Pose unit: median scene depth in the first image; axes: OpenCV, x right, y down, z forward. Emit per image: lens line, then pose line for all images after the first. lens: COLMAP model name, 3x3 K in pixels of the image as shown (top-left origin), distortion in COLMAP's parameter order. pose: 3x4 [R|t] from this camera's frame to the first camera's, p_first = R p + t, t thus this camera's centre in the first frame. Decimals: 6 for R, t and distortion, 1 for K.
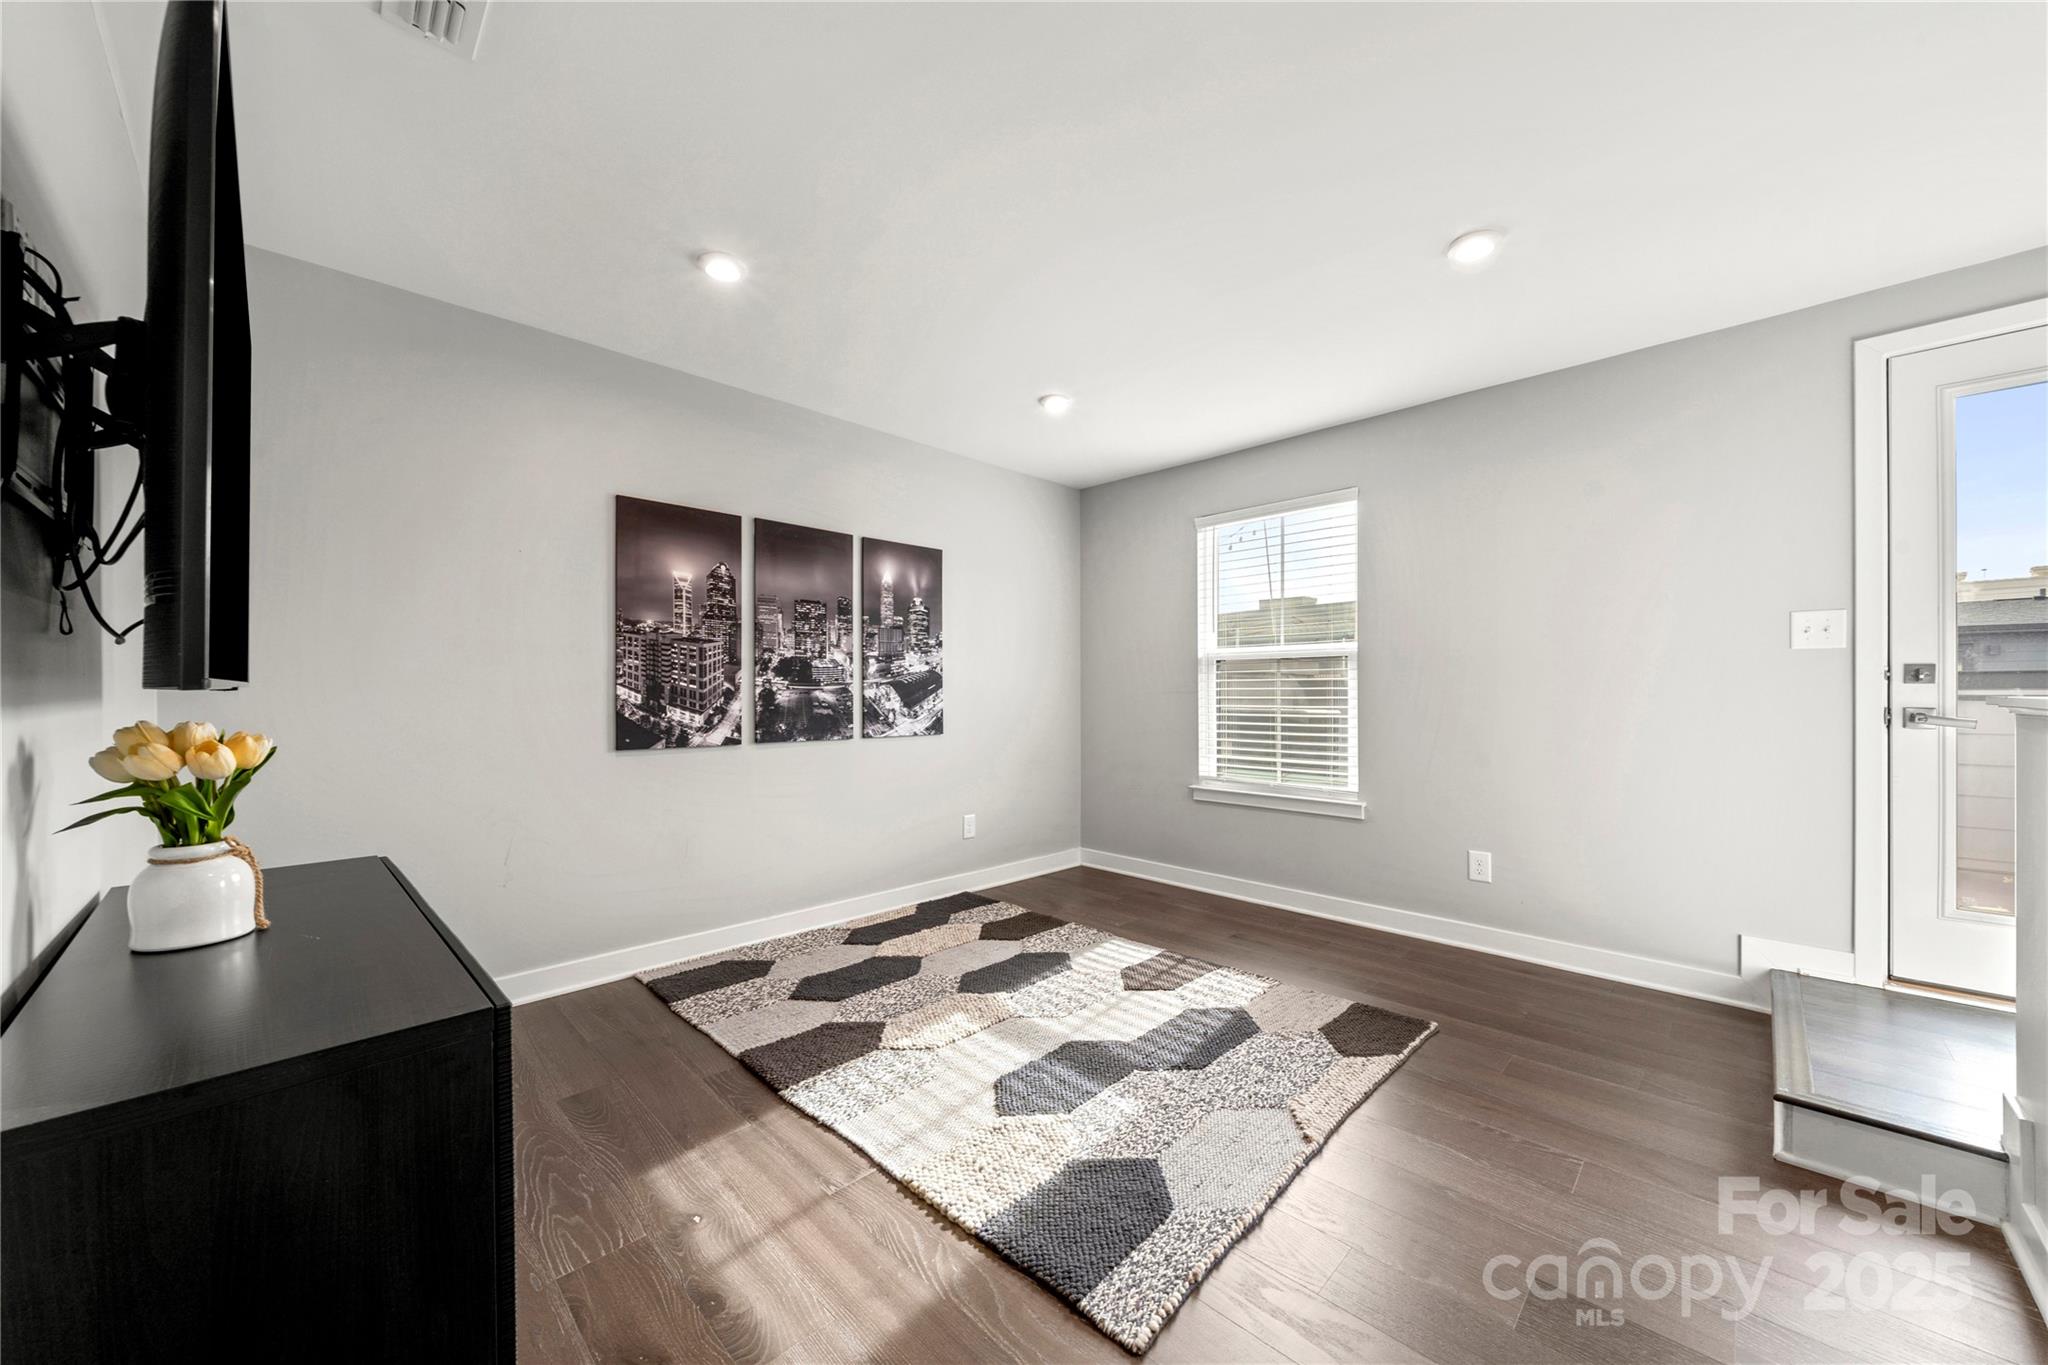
lens RADIAL K [[740.0, 0, 1035.2], [0, 740.0, 689.0], [0, 0, 1]] dist [0.001255, 0.000036]
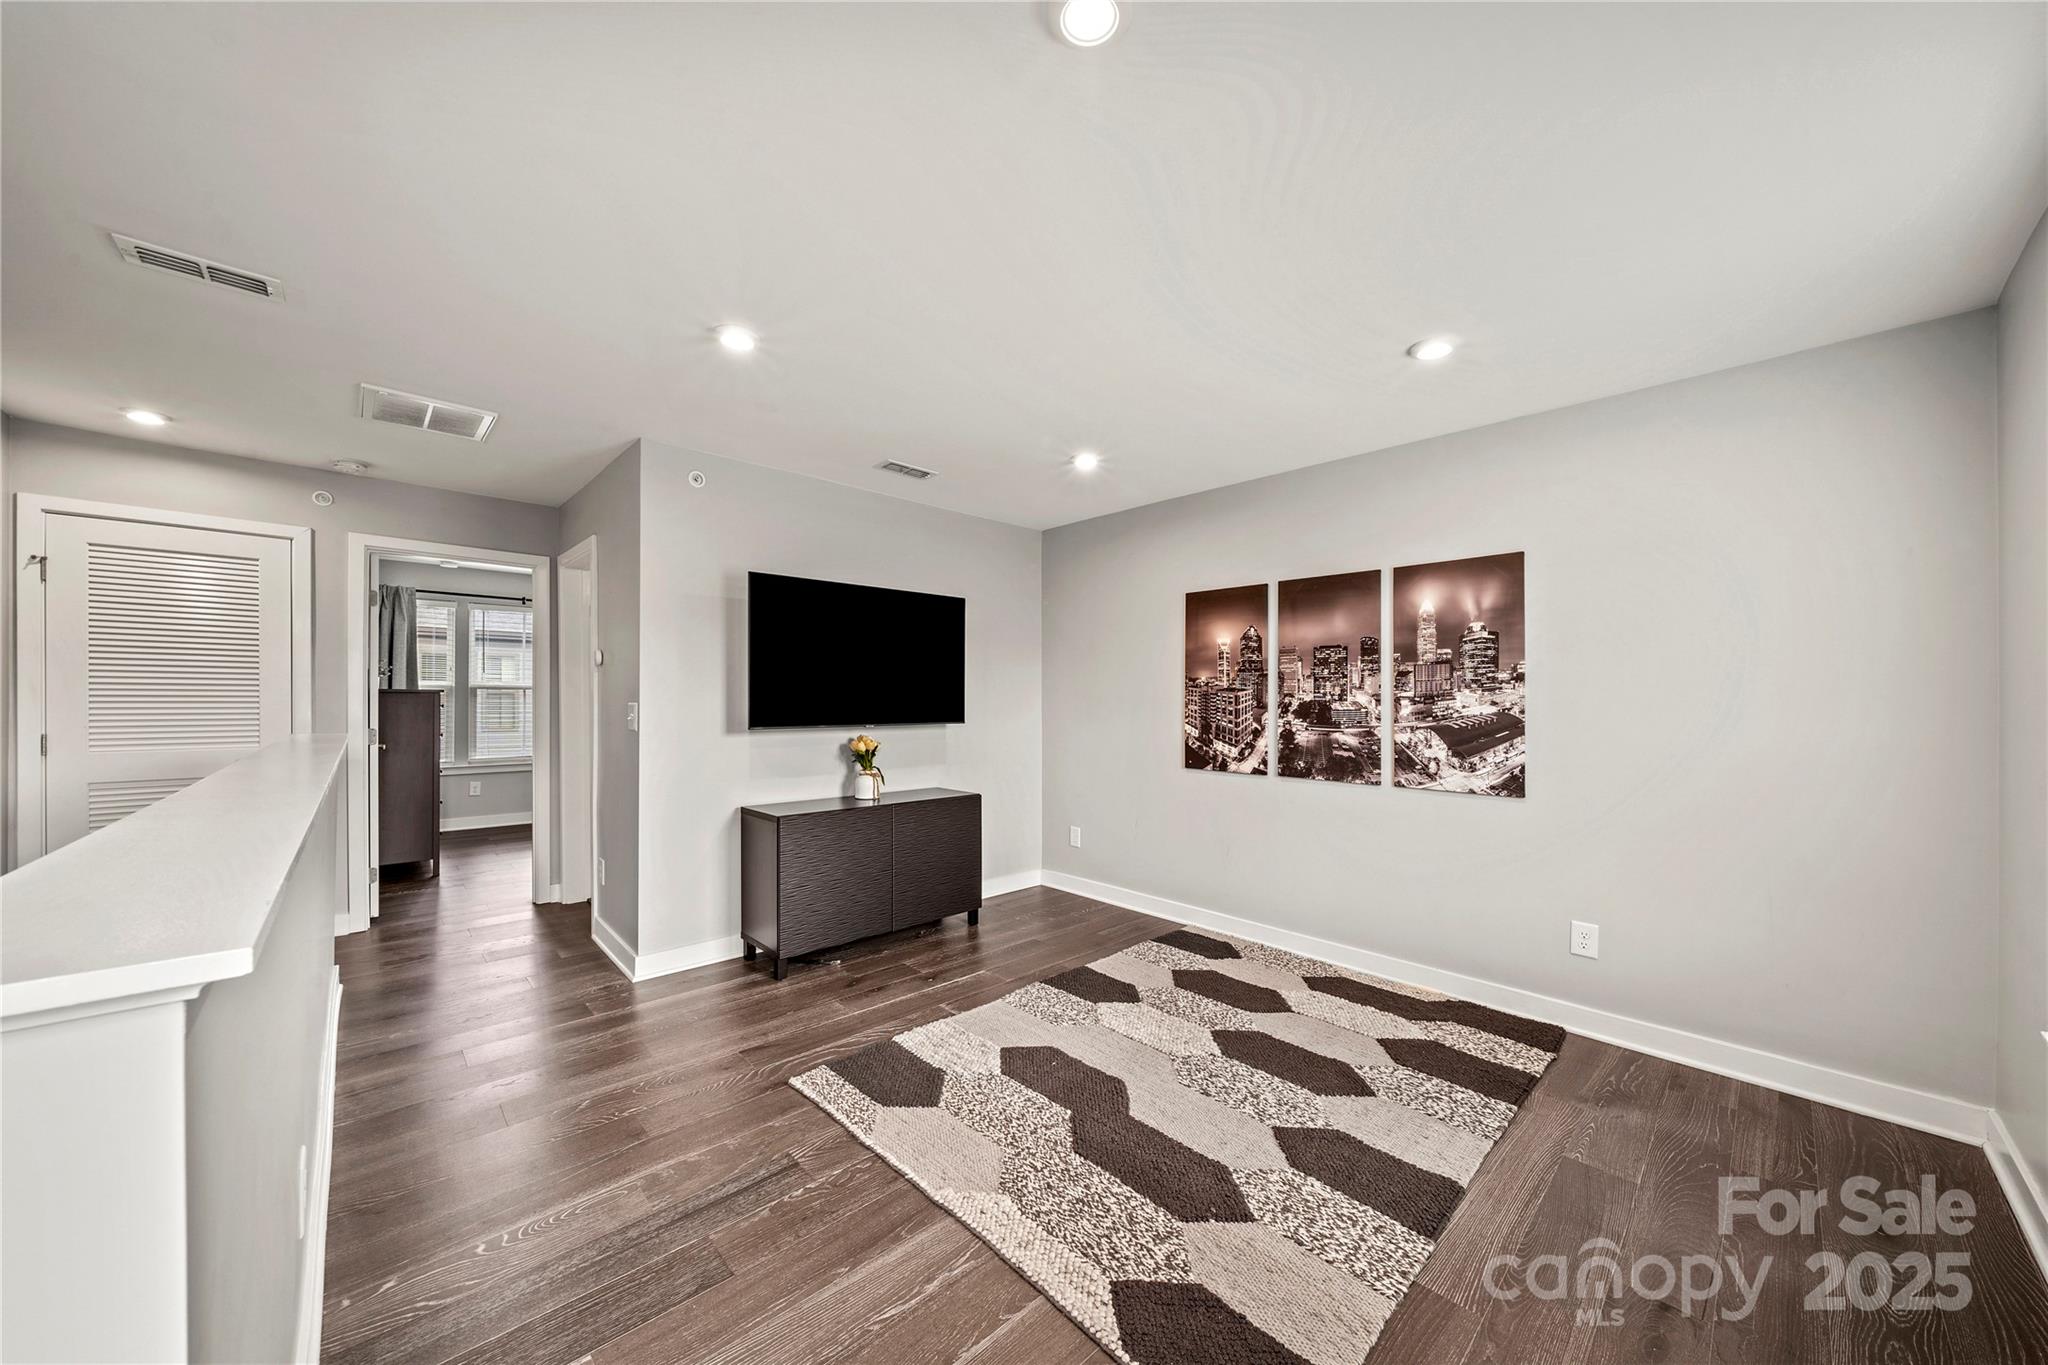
lens RADIAL K [[714.8, 0, 1015.8], [0, 714.8, 704.4], [0, 0, 1]] dist [0.000306, 0.000021]
pose [[-0.046366, 0.006684, -0.998902, 0.723583], [-0.003543, 0.999970, 0.006856, -0.042699], [0.998918, 0.003857, -0.046341, 0.611067]]
